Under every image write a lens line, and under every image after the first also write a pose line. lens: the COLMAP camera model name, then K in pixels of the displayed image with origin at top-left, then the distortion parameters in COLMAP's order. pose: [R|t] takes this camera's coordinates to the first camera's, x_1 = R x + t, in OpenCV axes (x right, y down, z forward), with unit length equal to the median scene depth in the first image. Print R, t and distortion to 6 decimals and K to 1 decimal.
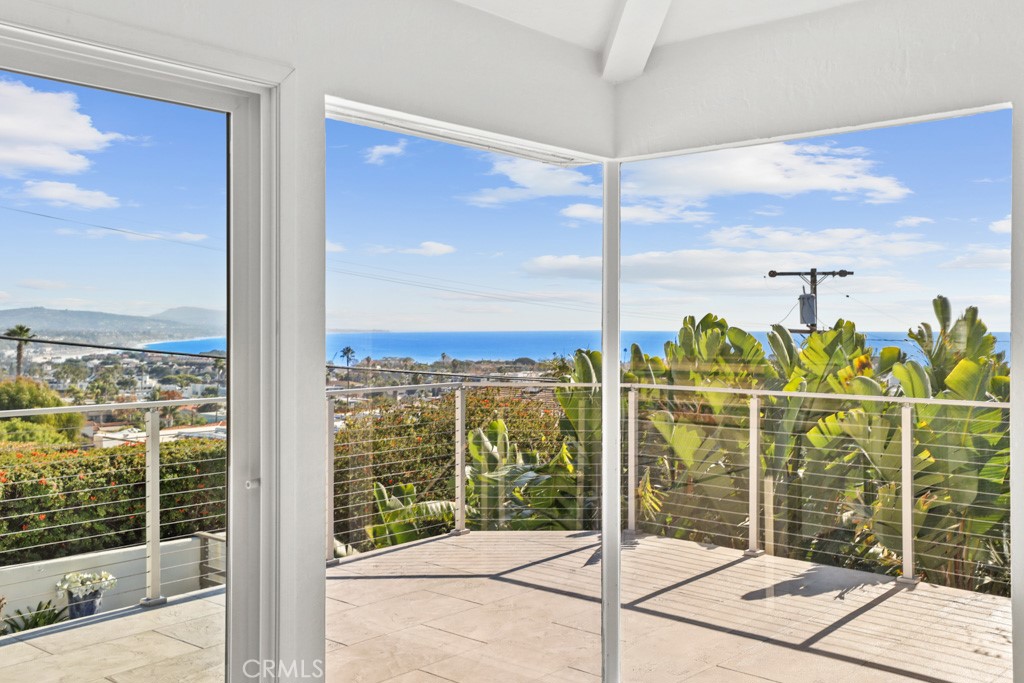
lens RADIAL K [[969.6, 0, 508.6], [0, 969.6, 331.1], [0, 0, 1]] dist [0.057717, 0.000000]
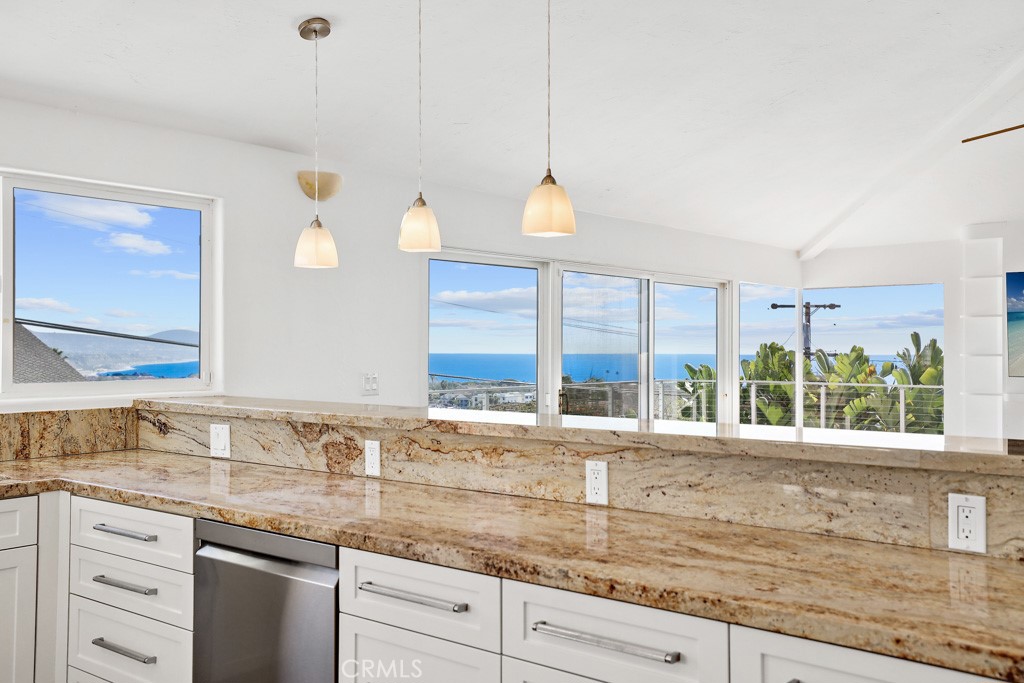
lens RADIAL K [[969.6, 0, 510.6], [0, 969.6, 340.4], [0, 0, 1]] dist [0.057717, 0.000000]
pose [[0.999519, 0.001436, 0.030974, -0.314778], [-0.001023, 0.999910, -0.013359, 0.001854], [-0.030990, 0.013321, 0.999431, -0.676930]]
